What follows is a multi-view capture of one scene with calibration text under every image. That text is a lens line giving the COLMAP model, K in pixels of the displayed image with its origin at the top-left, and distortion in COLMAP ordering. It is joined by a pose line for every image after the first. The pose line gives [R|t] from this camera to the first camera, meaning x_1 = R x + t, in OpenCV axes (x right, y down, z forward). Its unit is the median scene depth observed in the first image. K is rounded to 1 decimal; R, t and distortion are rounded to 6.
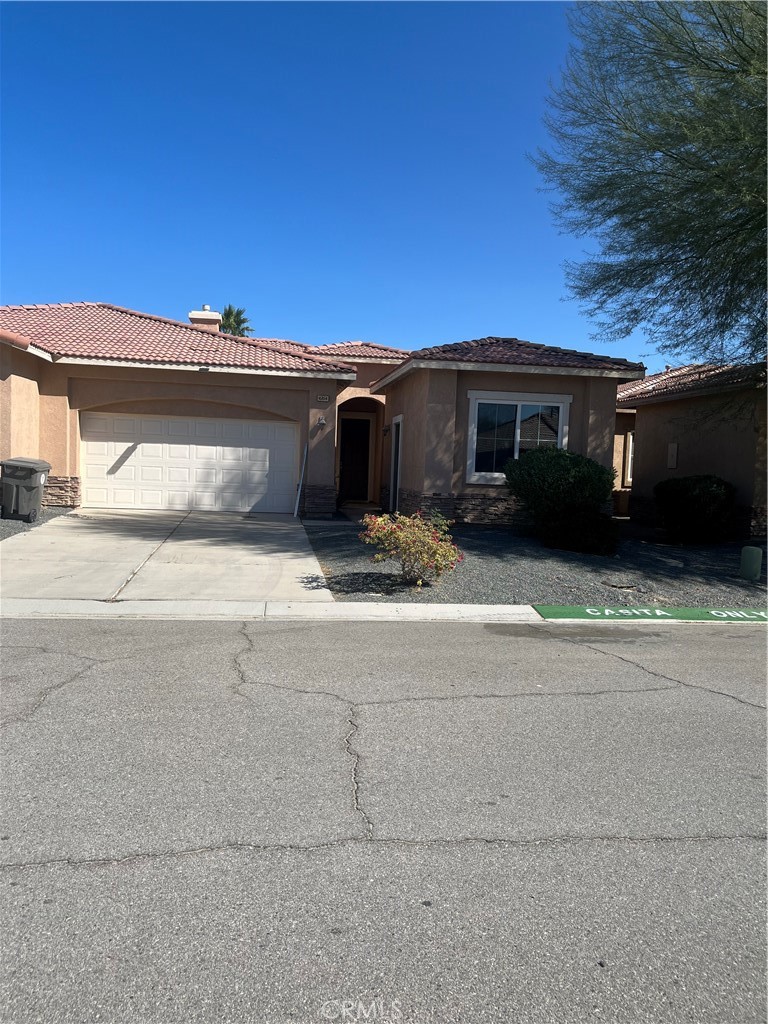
lens RADIAL K [[776.5, 0, 384.8], [0, 776.5, 514.8], [0, 0, 1]] dist [-0.003240, -0.006849]
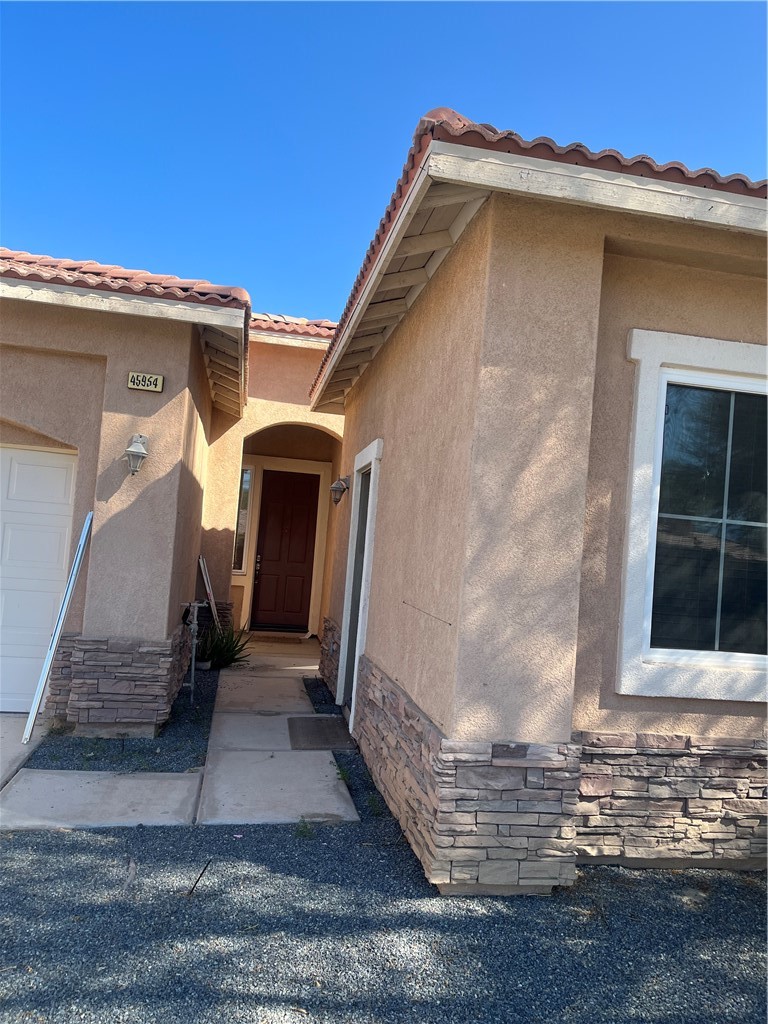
lens RADIAL K [[776.5, 0, 383.9], [0, 776.5, 512.7], [0, 0, 1]] dist [-0.003240, -0.006849]
pose [[0.998855, 0.043628, 0.019609, 0.019507], [-0.041354, 0.993682, -0.104332, -0.061769], [-0.024037, 0.103402, 0.994349, 0.663332]]
